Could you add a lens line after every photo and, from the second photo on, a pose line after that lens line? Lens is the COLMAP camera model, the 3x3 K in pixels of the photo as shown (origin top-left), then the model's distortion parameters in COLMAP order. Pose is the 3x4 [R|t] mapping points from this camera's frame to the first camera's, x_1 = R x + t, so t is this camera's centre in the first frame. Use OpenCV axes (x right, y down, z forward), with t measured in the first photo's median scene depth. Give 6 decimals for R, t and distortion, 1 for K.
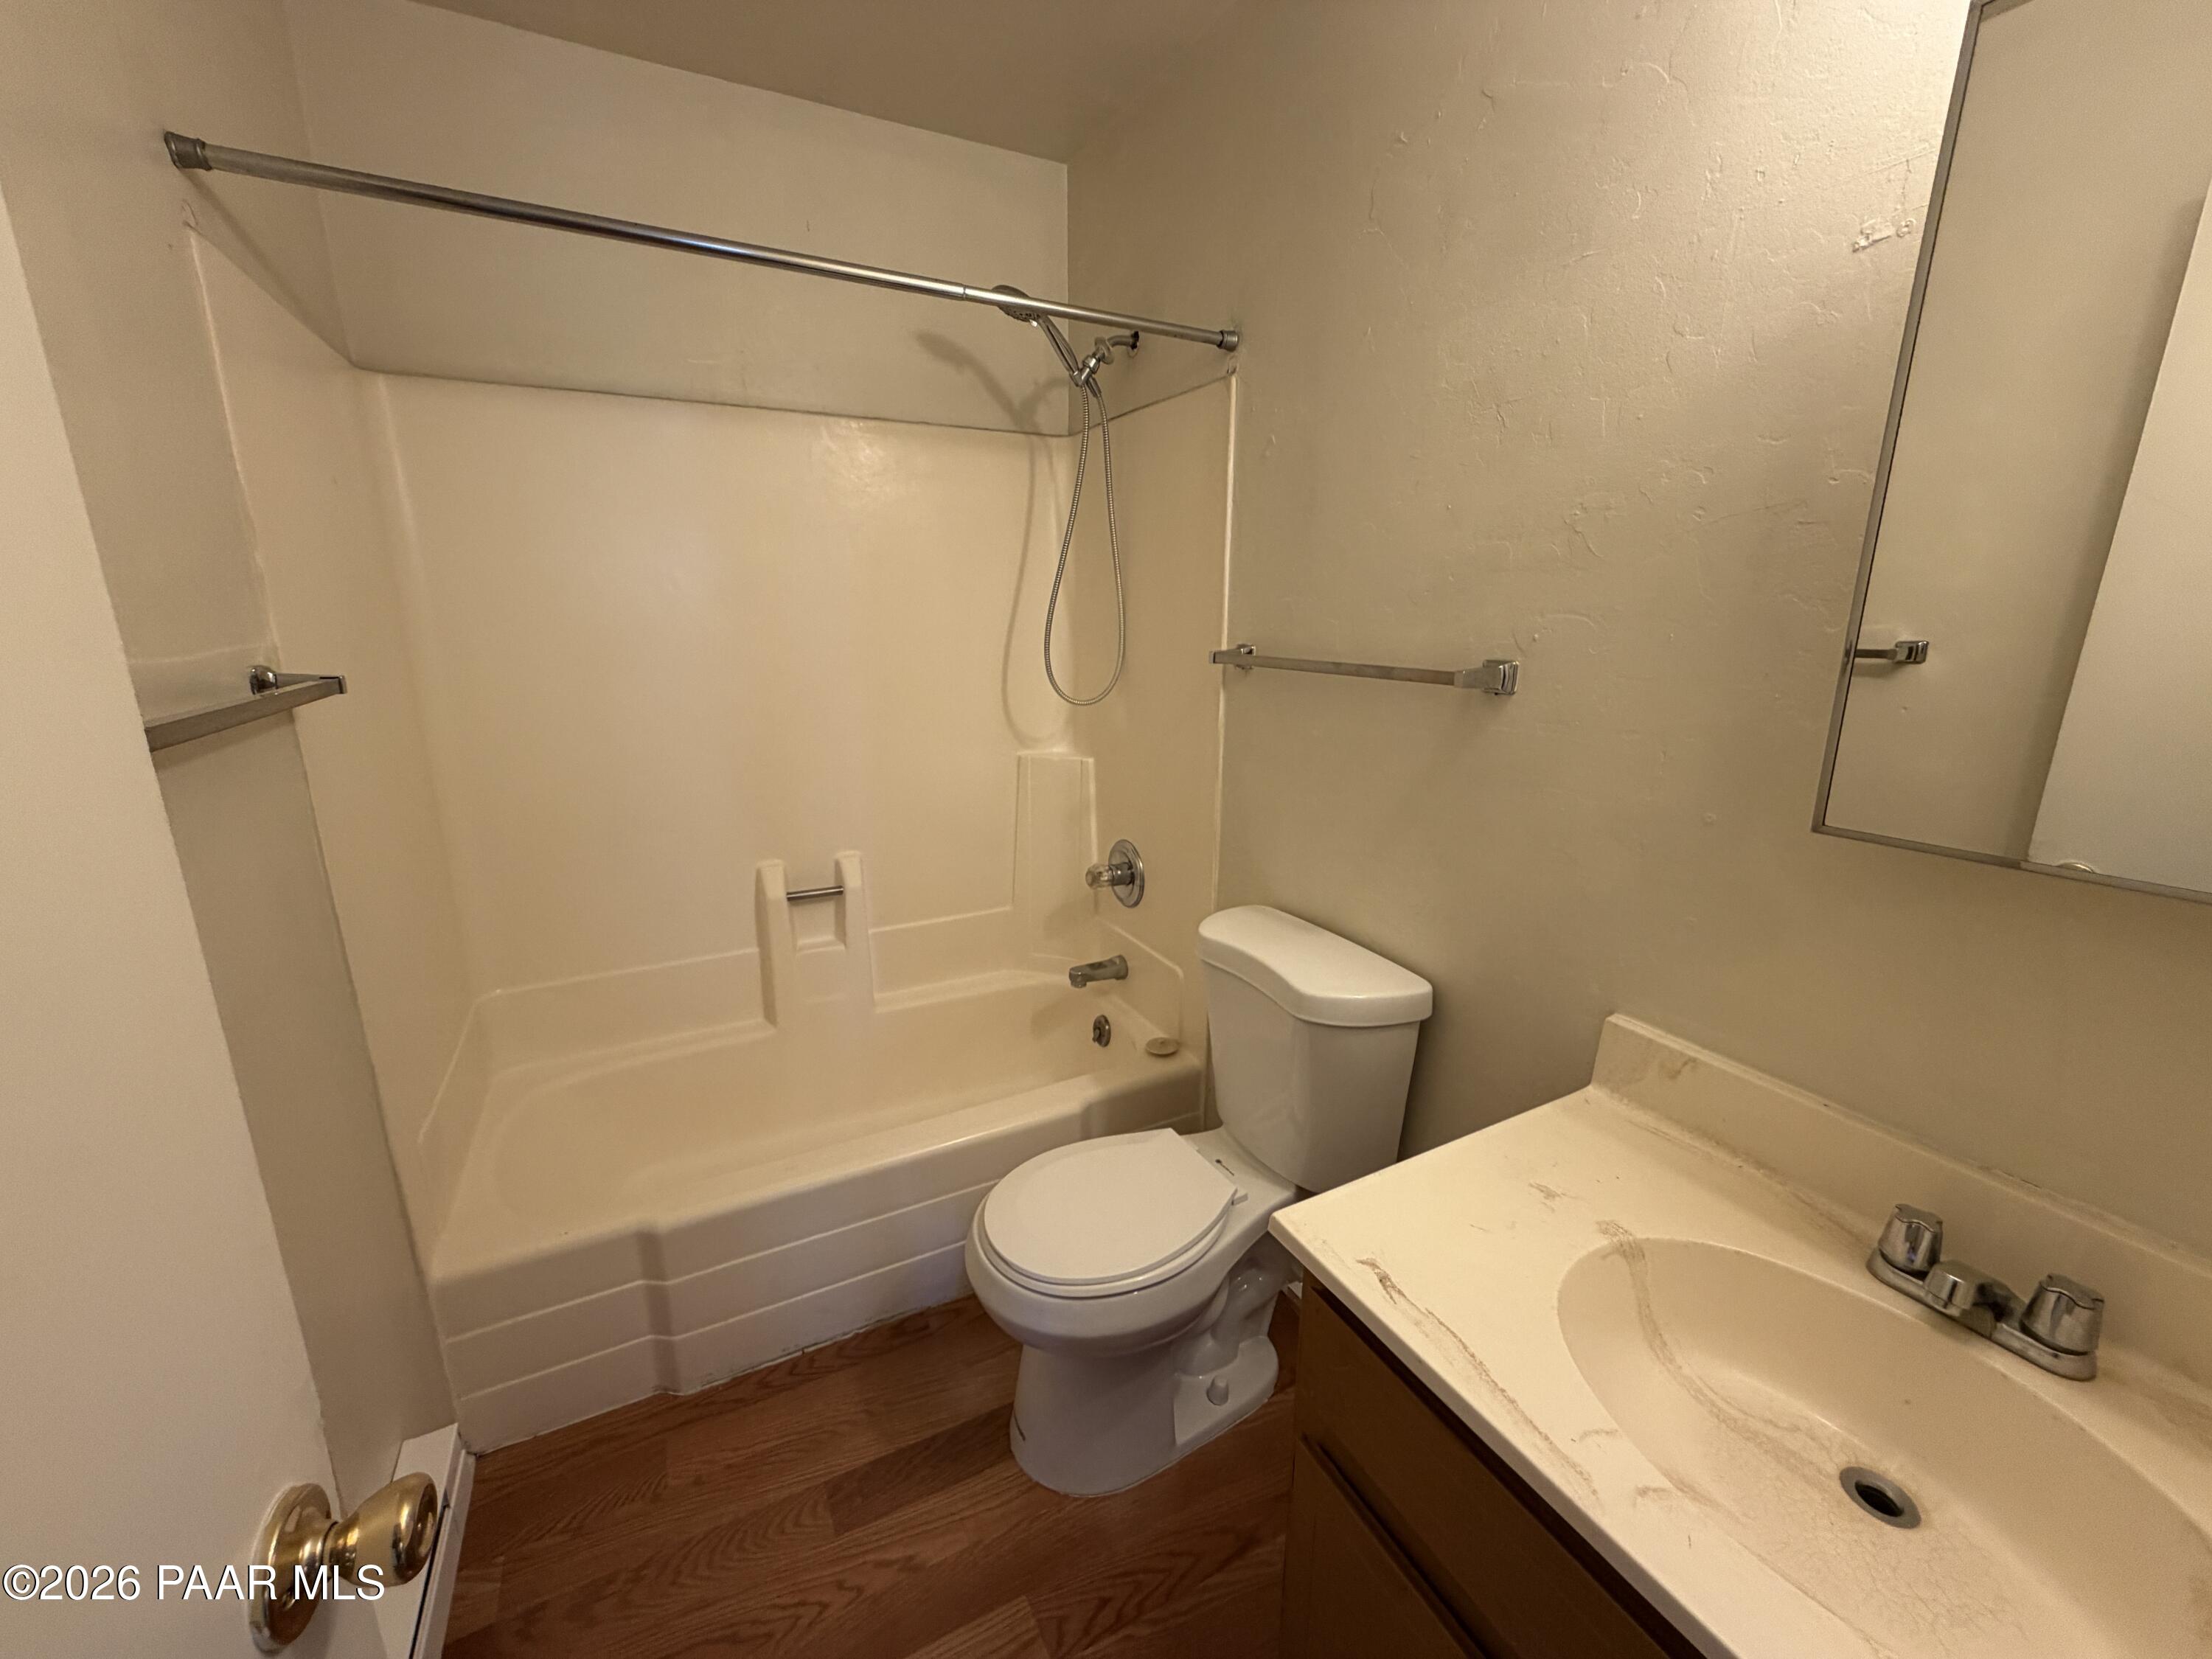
lens RADIAL K [[887.3, 0, 1108.1], [0, 887.3, 830.1], [0, 0, 1]] dist [-0.001244, -0.000343]
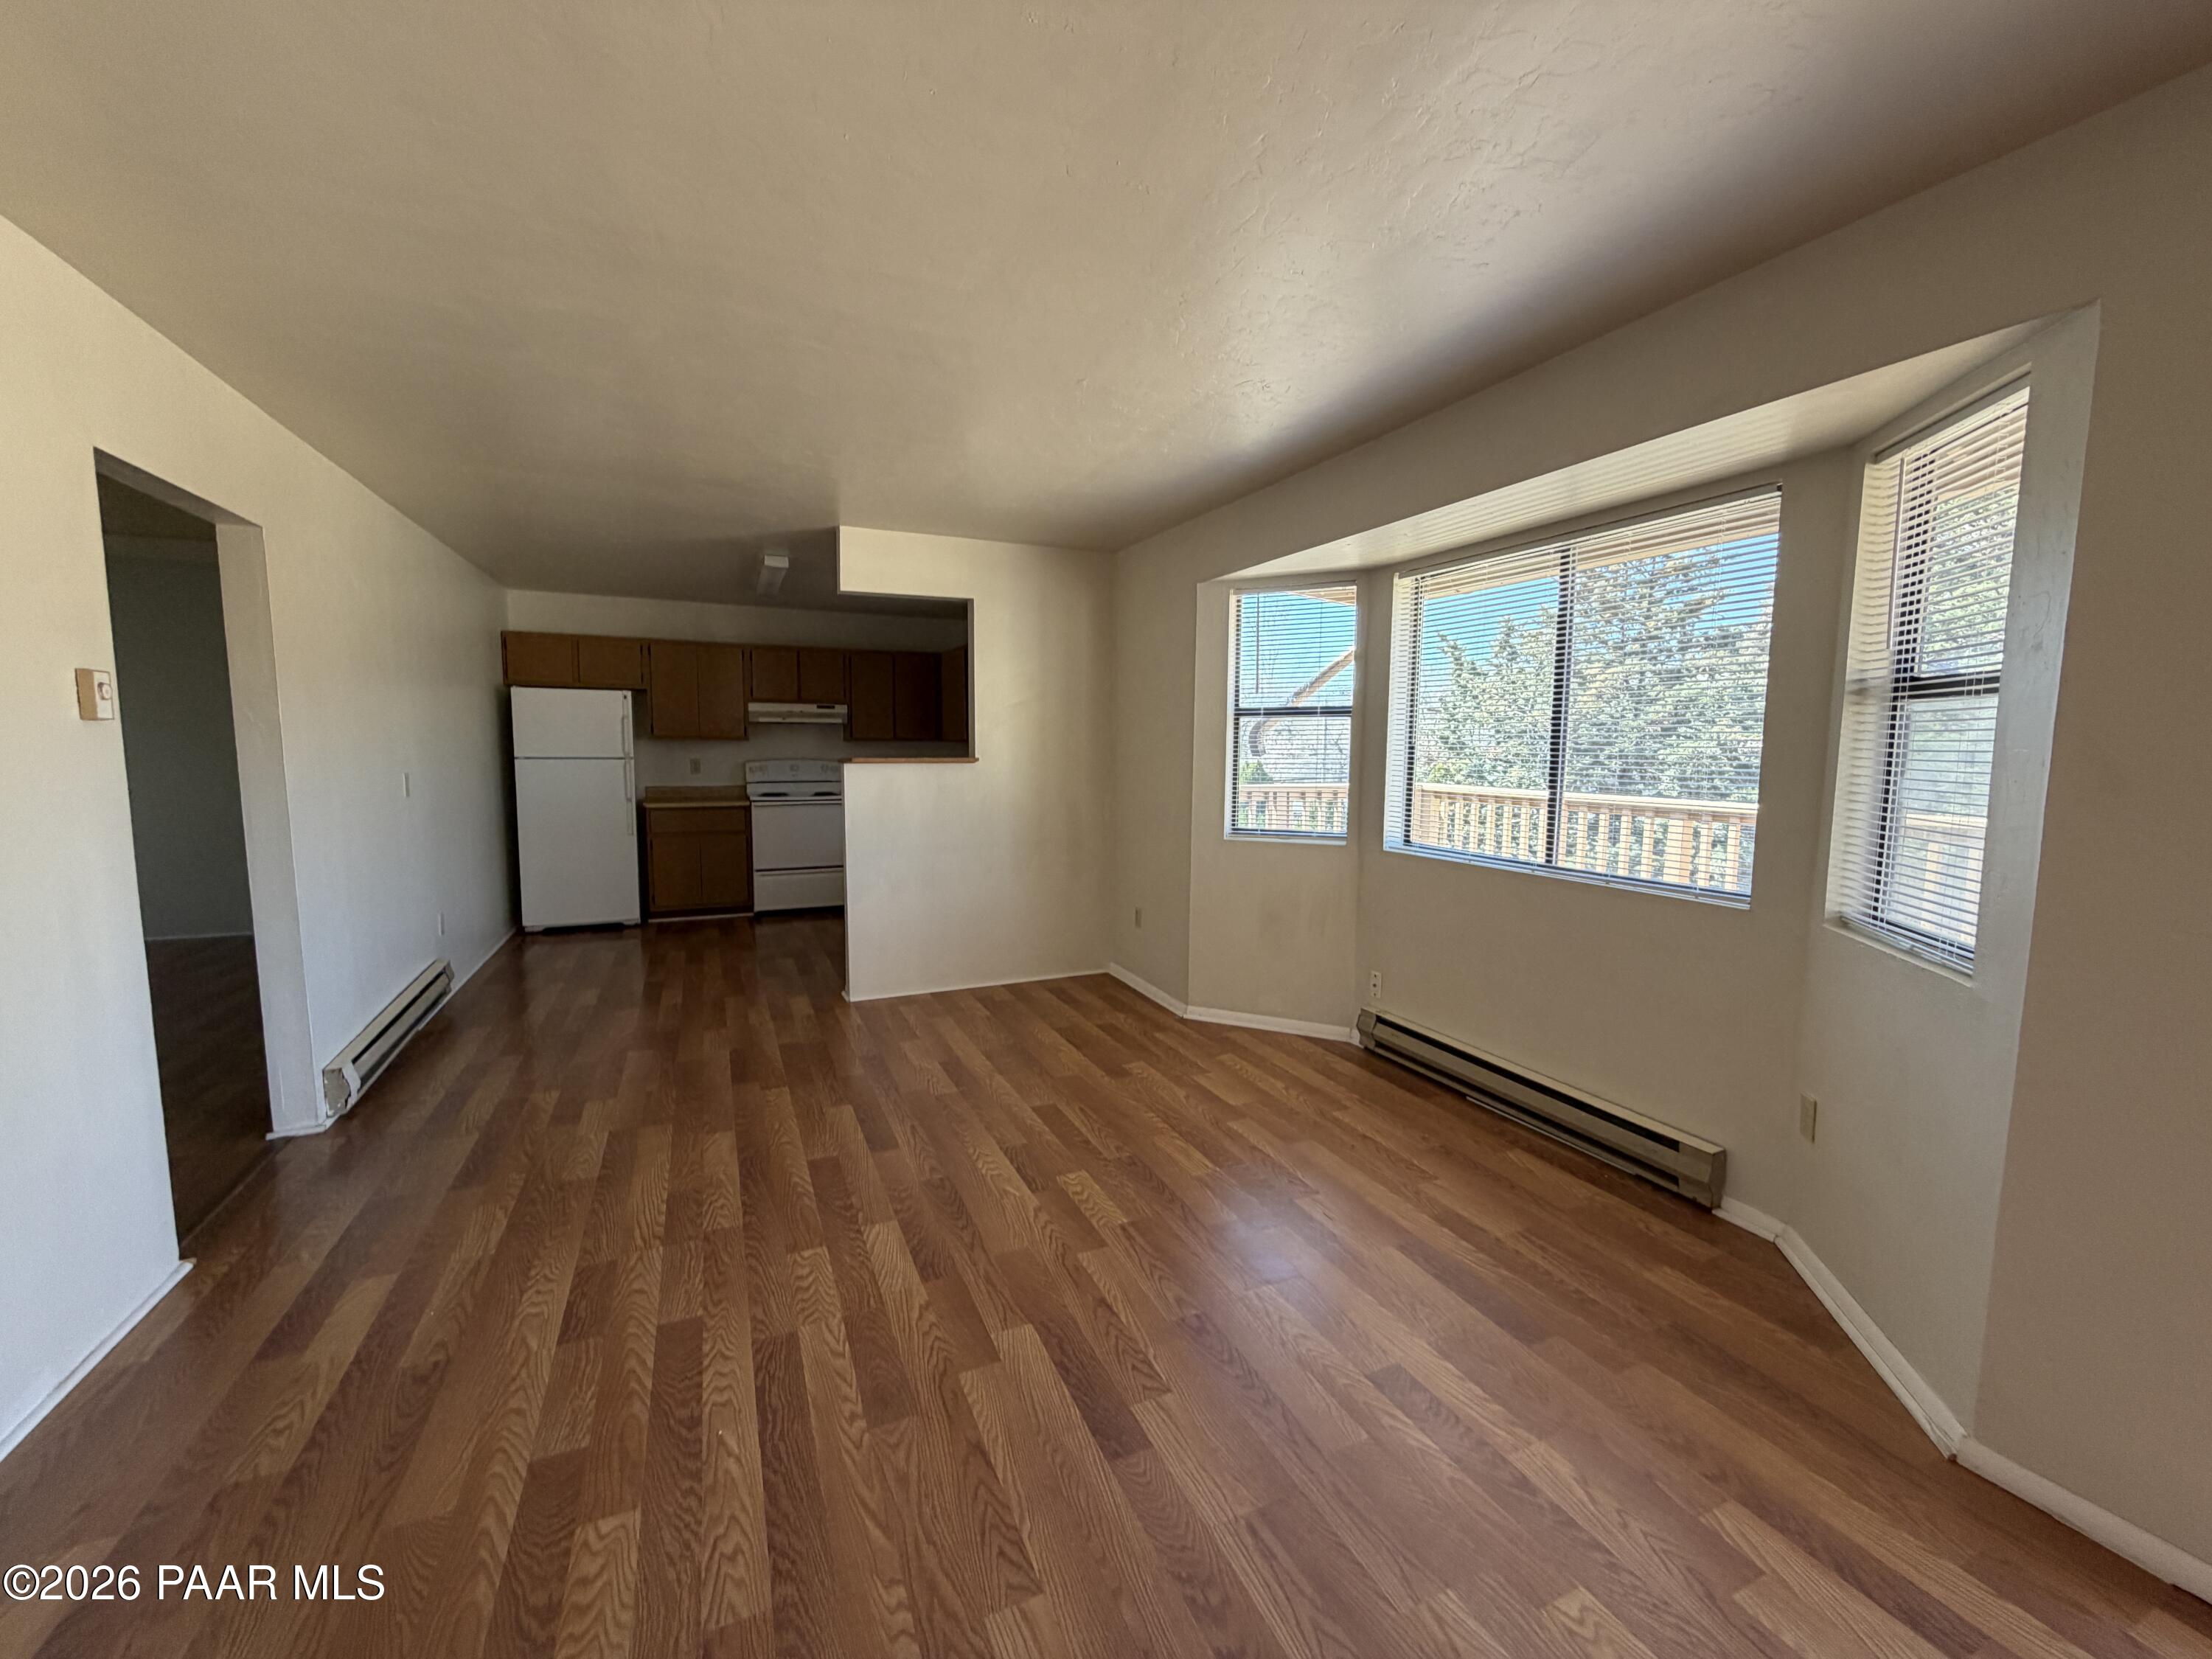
lens RADIAL K [[887.3, 0, 1108.5], [0, 887.3, 831.7], [0, 0, 1]] dist [-0.001244, -0.000343]
pose [[0.053649, -0.109836, 0.992501, -1.099139], [0.230058, 0.968553, 0.094751, -0.155654], [-0.971697, 0.223249, 0.077230, 0.559626]]
